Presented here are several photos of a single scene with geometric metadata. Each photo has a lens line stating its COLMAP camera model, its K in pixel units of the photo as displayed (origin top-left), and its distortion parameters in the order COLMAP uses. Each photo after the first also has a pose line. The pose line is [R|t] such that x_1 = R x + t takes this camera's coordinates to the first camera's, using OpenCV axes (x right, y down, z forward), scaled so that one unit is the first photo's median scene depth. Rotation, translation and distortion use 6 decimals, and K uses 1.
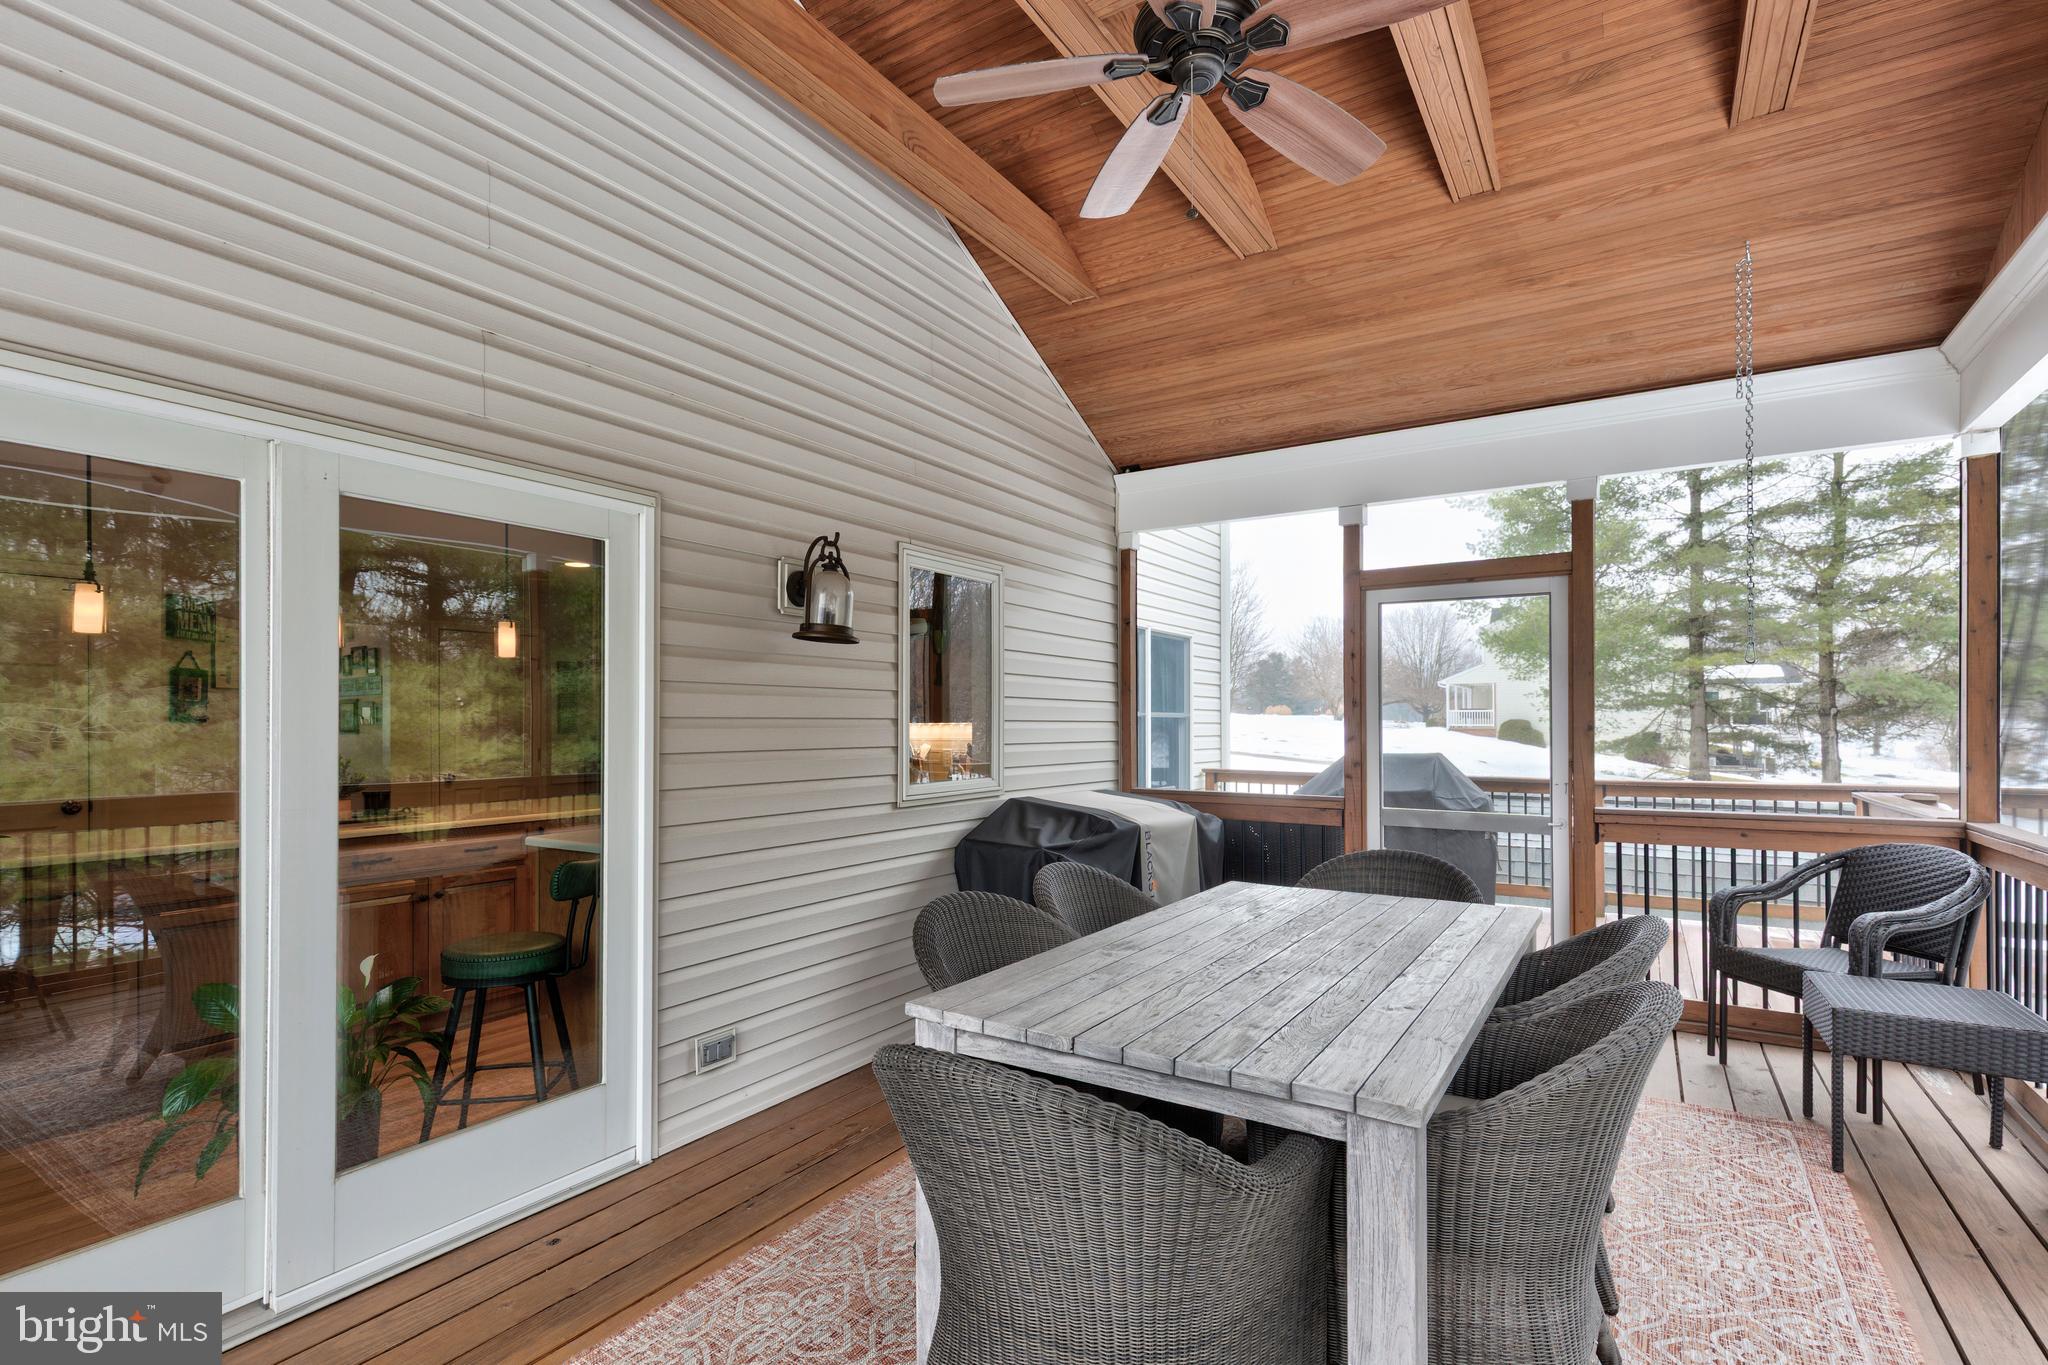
lens RADIAL K [[936.6, 0, 1000.0], [0, 936.6, 716.6], [0, 0, 1]] dist [0.000984, 0.000380]
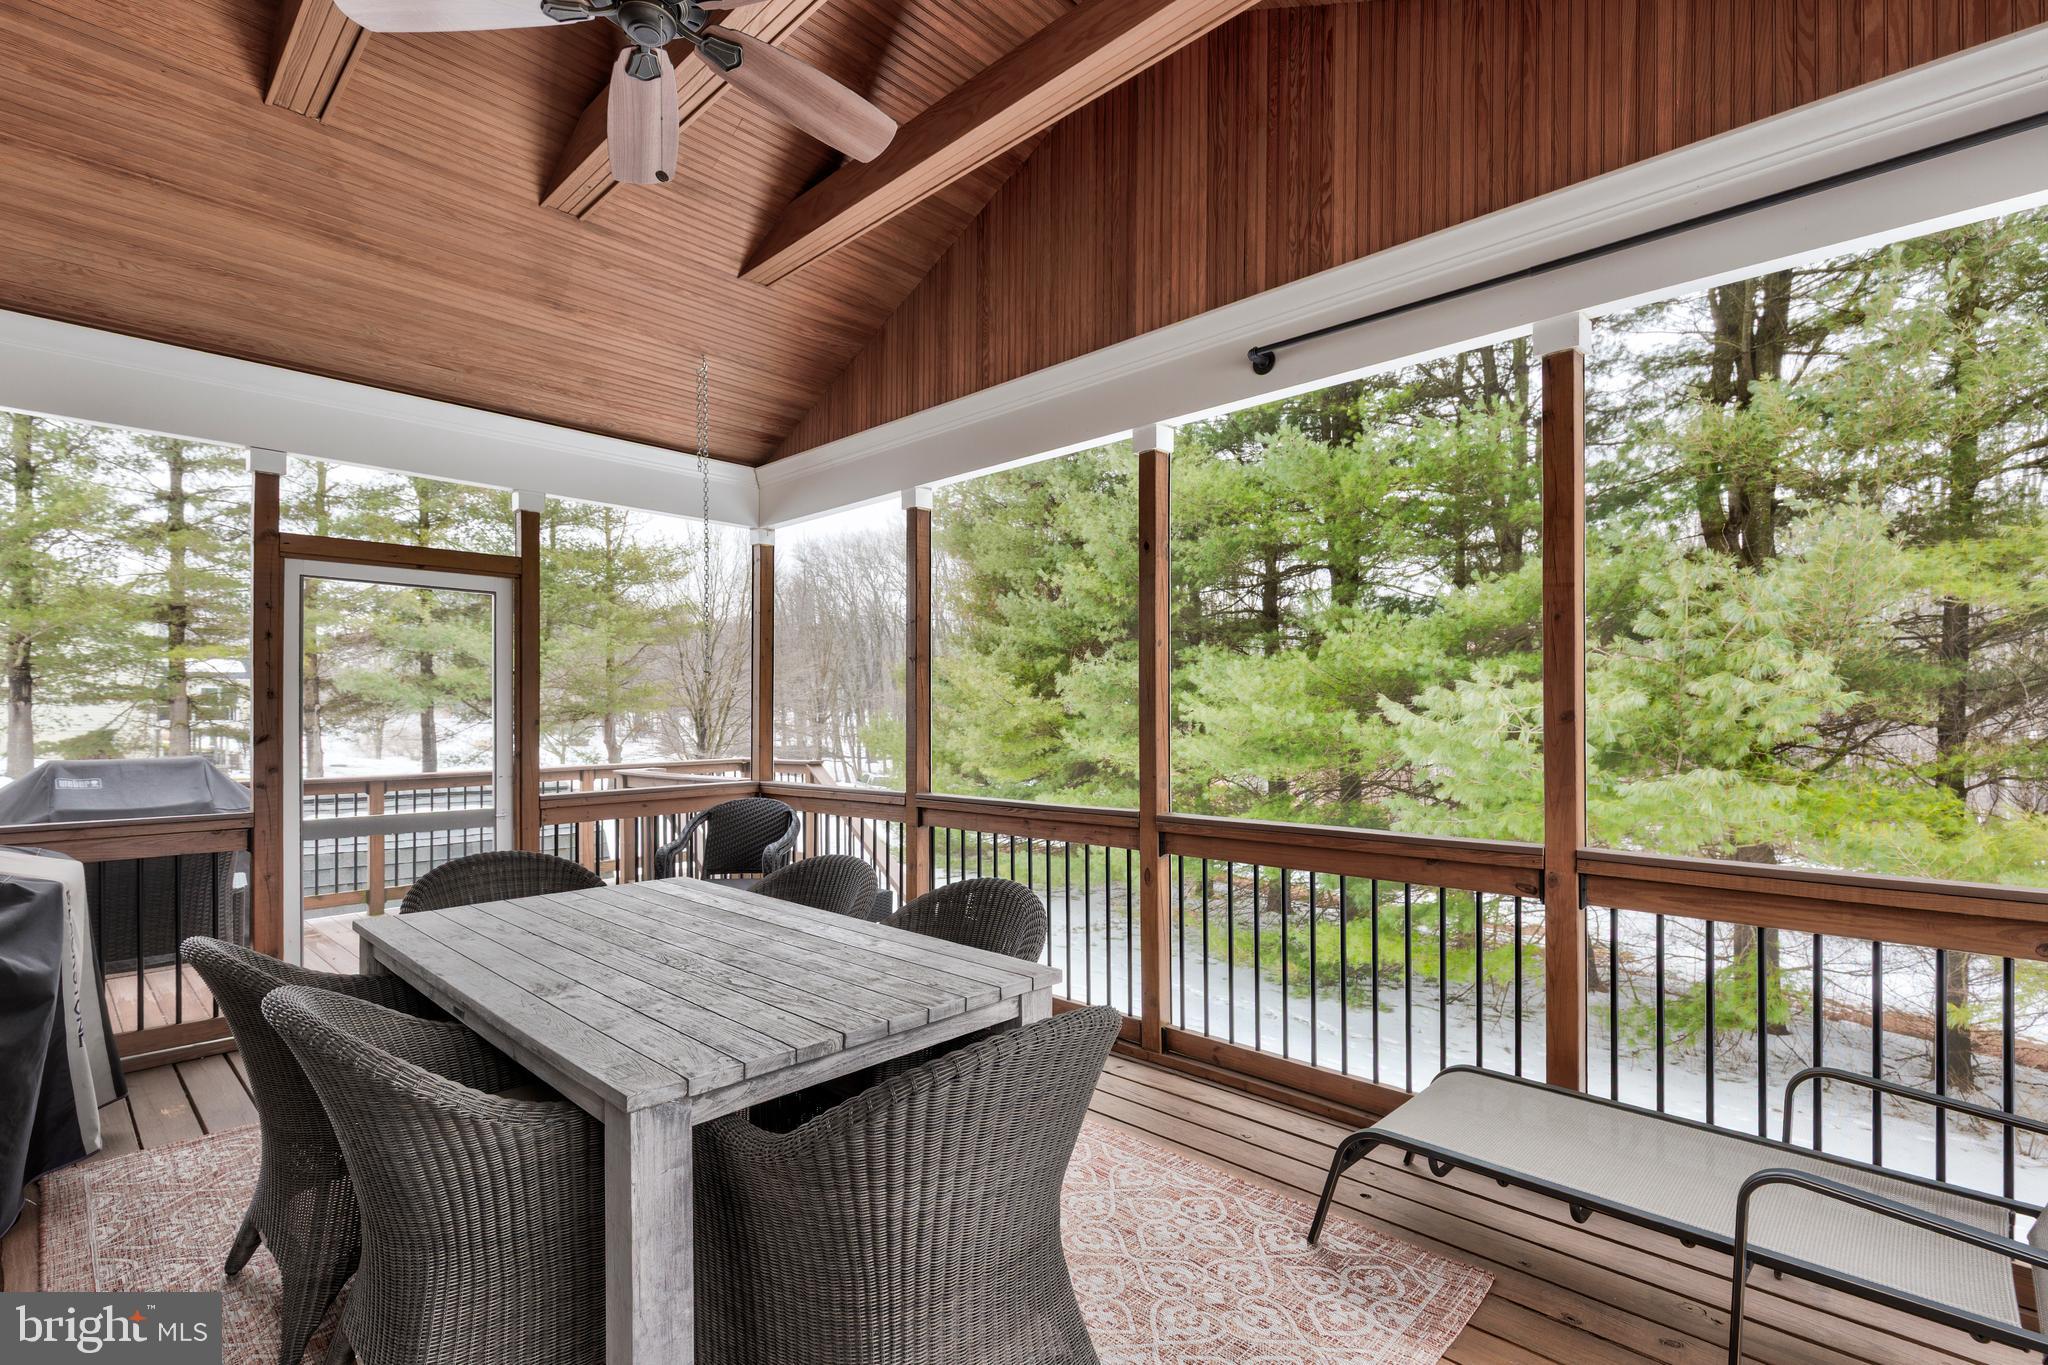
lens RADIAL K [[936.6, 0, 1021.5], [0, 936.6, 704.8], [0, 0, 1]] dist [0.000984, 0.000380]
pose [[0.193863, 0.010393, 0.980974, -0.382829], [-0.002492, 0.999946, -0.010102, 0.001347], [-0.981025, -0.000486, 0.193878, 0.275645]]
